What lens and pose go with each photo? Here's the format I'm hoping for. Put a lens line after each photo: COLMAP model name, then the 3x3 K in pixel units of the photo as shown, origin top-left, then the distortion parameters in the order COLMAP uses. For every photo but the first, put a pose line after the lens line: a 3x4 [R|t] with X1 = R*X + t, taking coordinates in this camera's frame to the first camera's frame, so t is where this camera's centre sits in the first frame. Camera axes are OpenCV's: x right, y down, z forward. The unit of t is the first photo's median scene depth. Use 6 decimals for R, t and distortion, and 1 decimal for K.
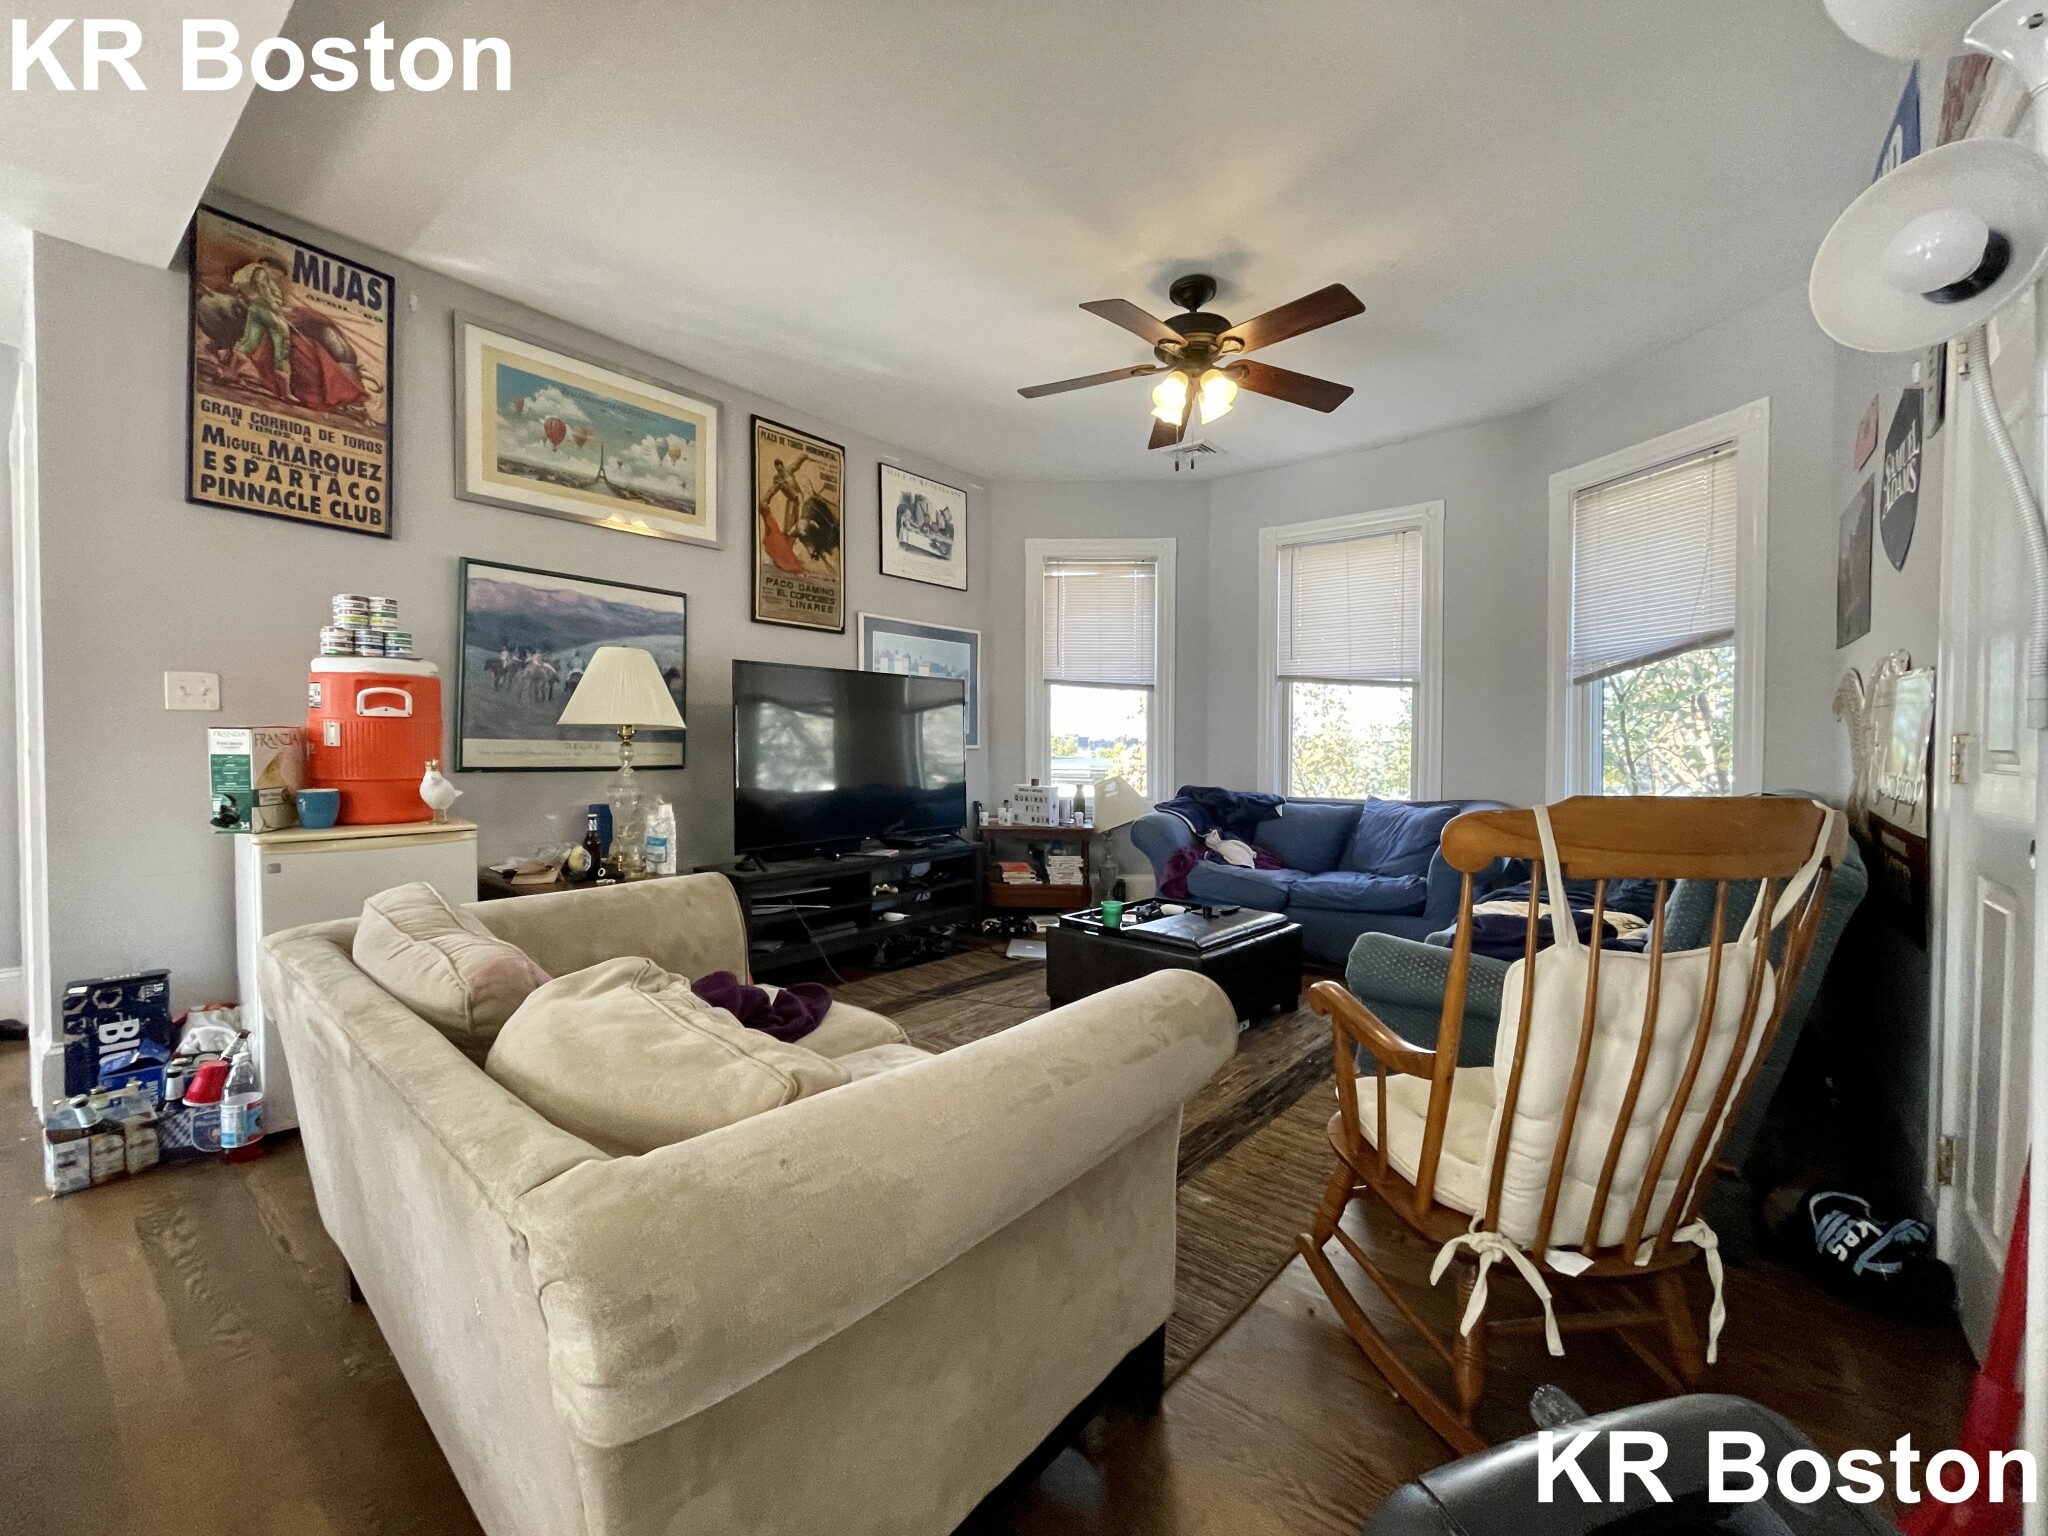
lens RADIAL K [[838.3, 0, 1024.3], [0, 838.3, 770.0], [0, 0, 1]] dist [-0.003257, 0.000487]
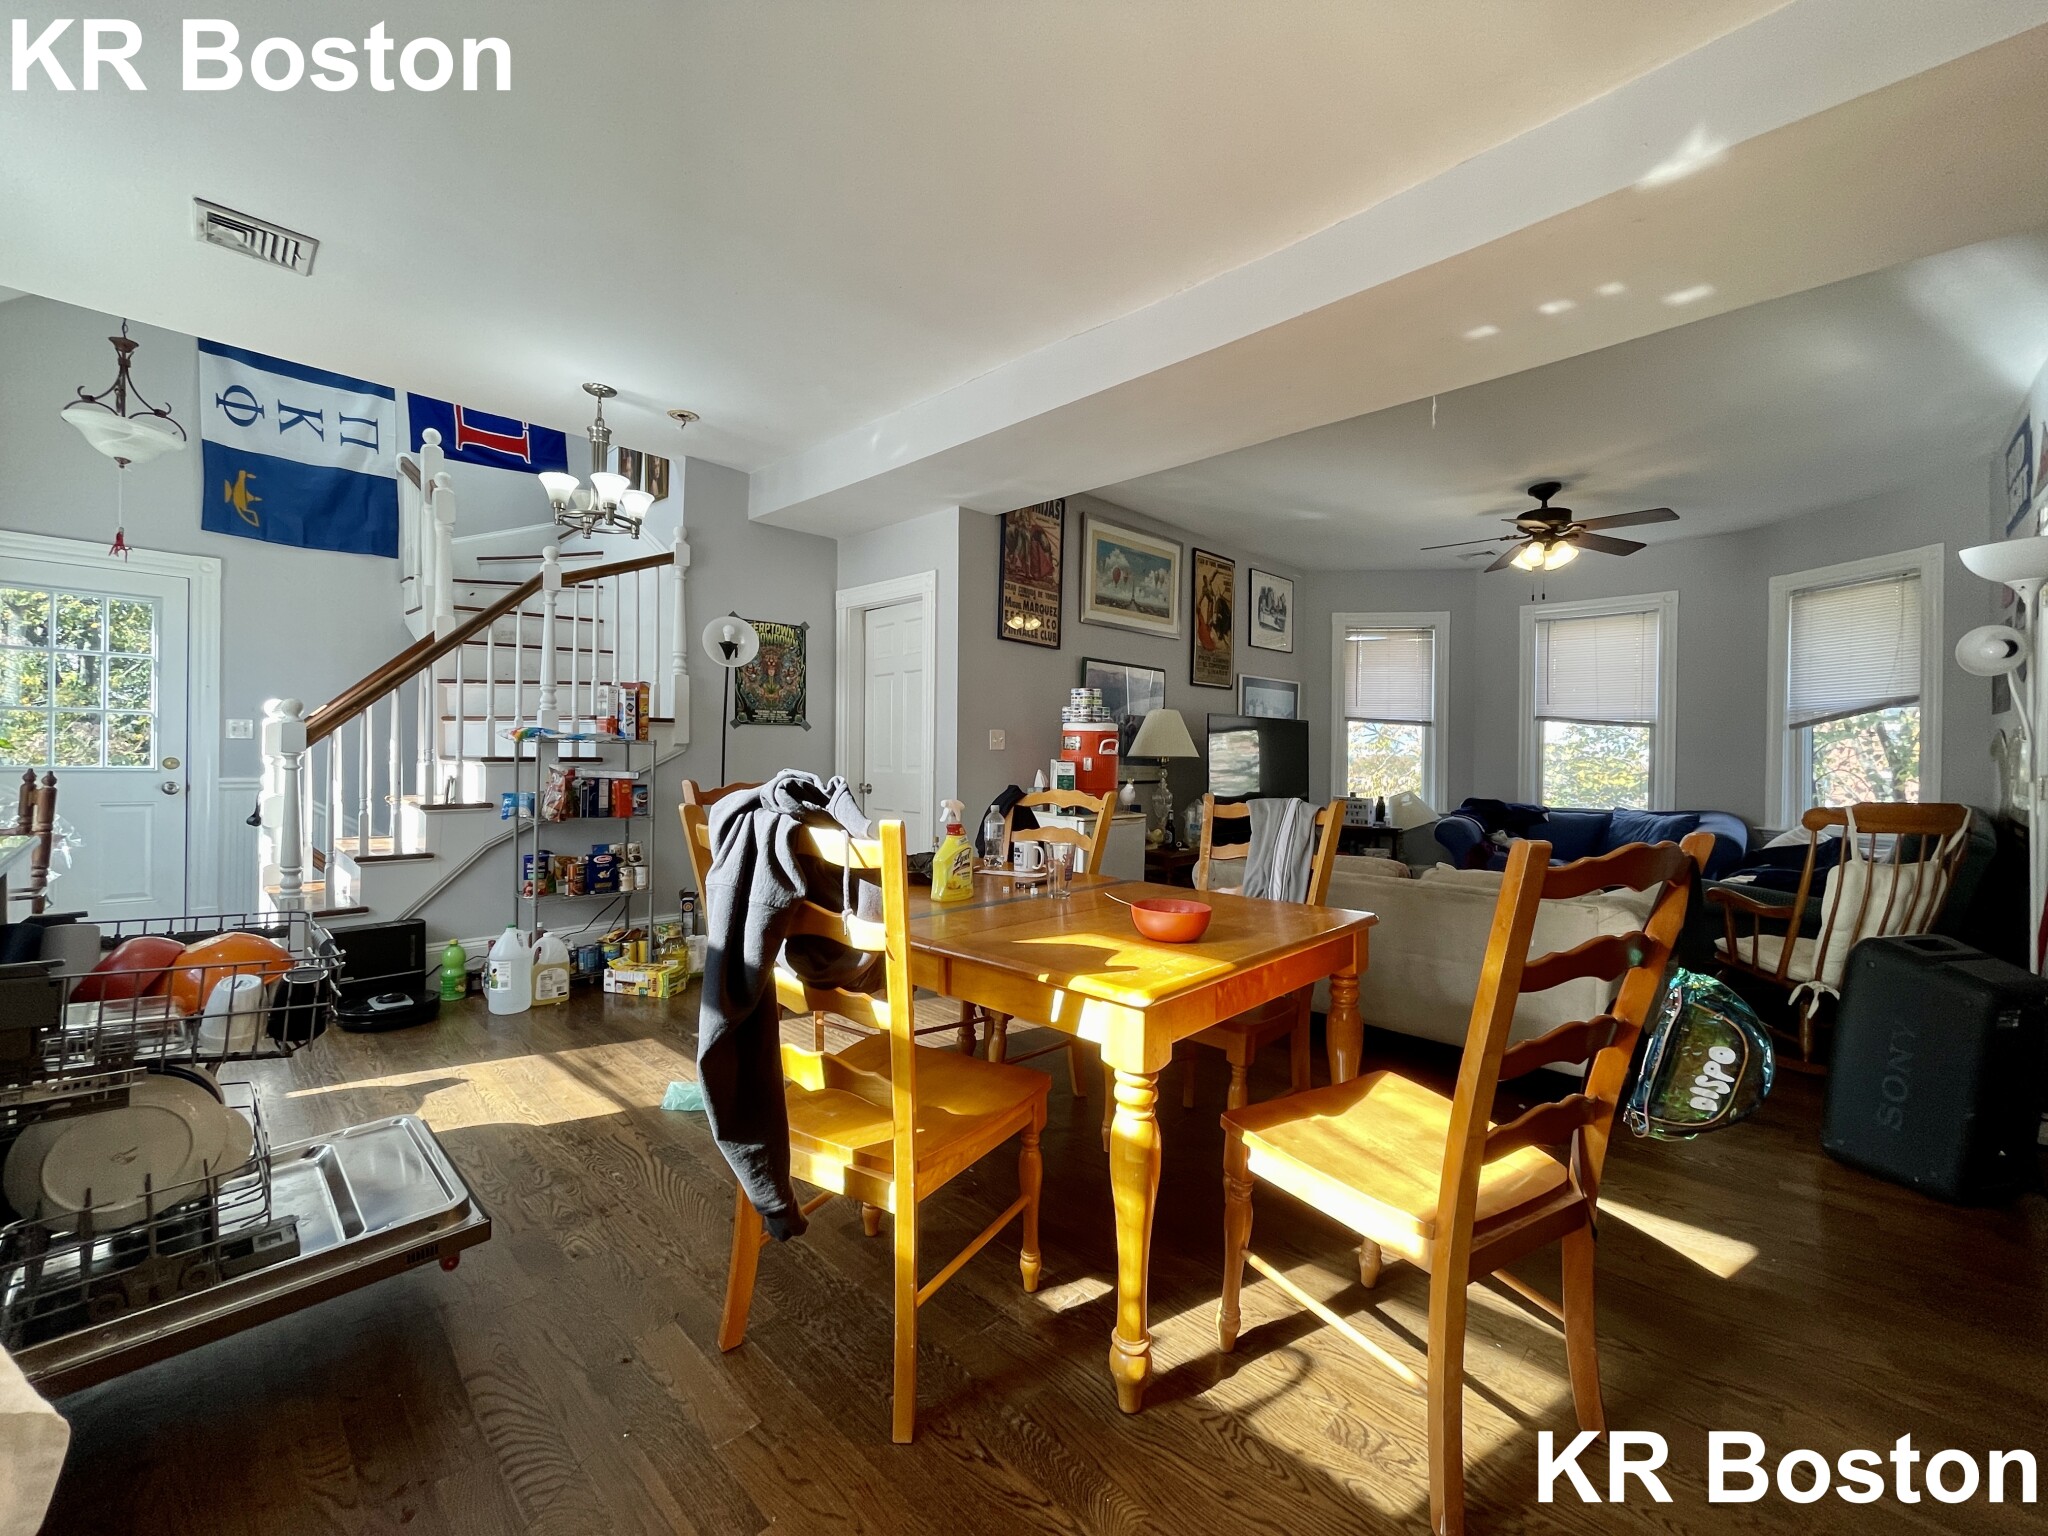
lens RADIAL K [[838.3, 0, 1022.9], [0, 838.3, 768.9], [0, 0, 1]] dist [-0.003257, 0.000487]
pose [[0.994188, 0.007543, -0.107392, -0.494486], [-0.008957, 0.999879, -0.012689, -0.005365], [0.107284, 0.013577, 0.994136, -0.557409]]
